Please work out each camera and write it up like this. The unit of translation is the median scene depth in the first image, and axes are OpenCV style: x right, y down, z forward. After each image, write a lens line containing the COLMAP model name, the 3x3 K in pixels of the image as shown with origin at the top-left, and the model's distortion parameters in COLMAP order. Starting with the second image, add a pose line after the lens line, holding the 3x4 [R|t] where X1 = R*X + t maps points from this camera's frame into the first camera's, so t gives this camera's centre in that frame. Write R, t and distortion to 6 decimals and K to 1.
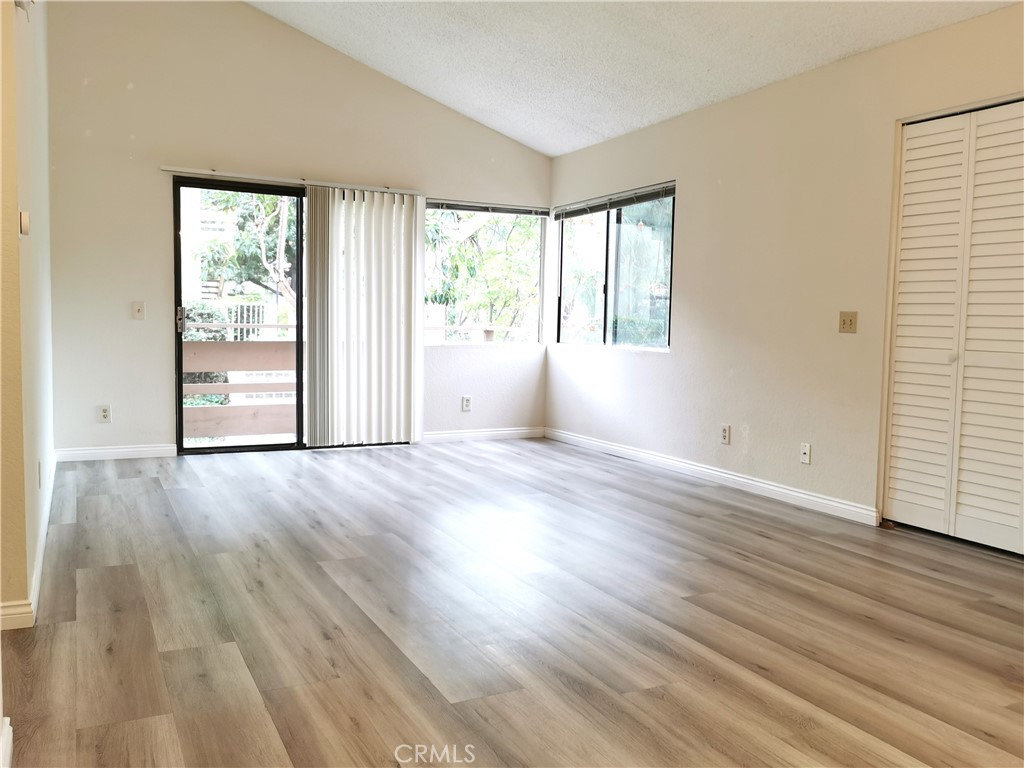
lens RADIAL K [[845.9, 0, 512.0], [0, 845.9, 384.0], [0, 0, 1]] dist [0.050736, -0.007207]
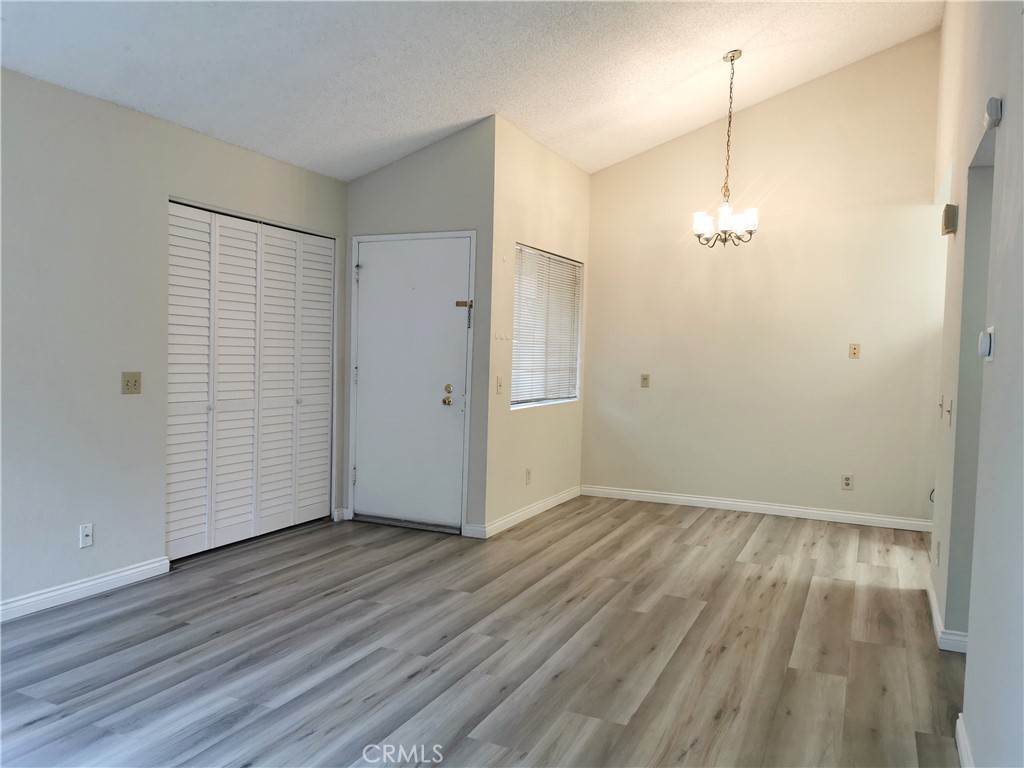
lens RADIAL K [[794.1, 0, 512.0], [0, 794.1, 384.0], [0, 0, 1]] dist [0.051620, -0.006167]
pose [[-0.624076, -0.070705, 0.778158, -0.885374], [0.022879, 0.993817, 0.108648, -0.241597], [-0.781029, 0.085608, -0.618600, 1.844377]]
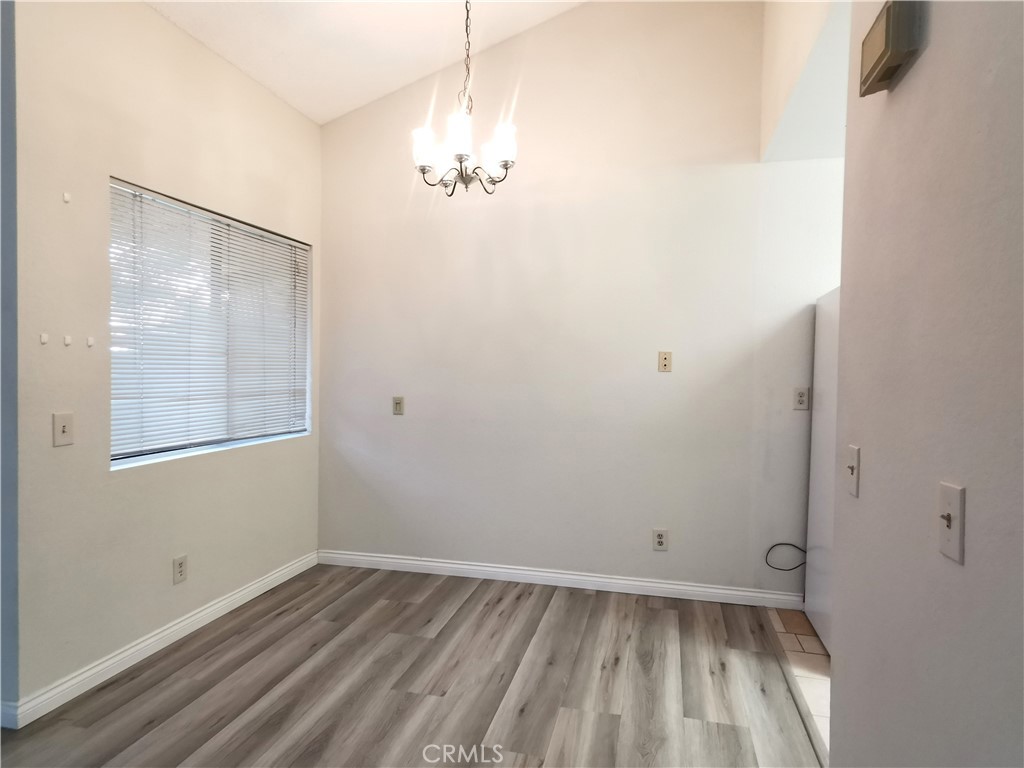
lens RADIAL K [[629.3, 0, 512.0], [0, 629.3, 384.0], [0, 0, 1]] dist [-0.001963, -0.000032]
pose [[-0.757709, -0.045919, 0.650975, -0.401124], [0.023025, 0.995019, 0.096988, -0.165130], [-0.652186, 0.088478, -0.752878, 0.997117]]
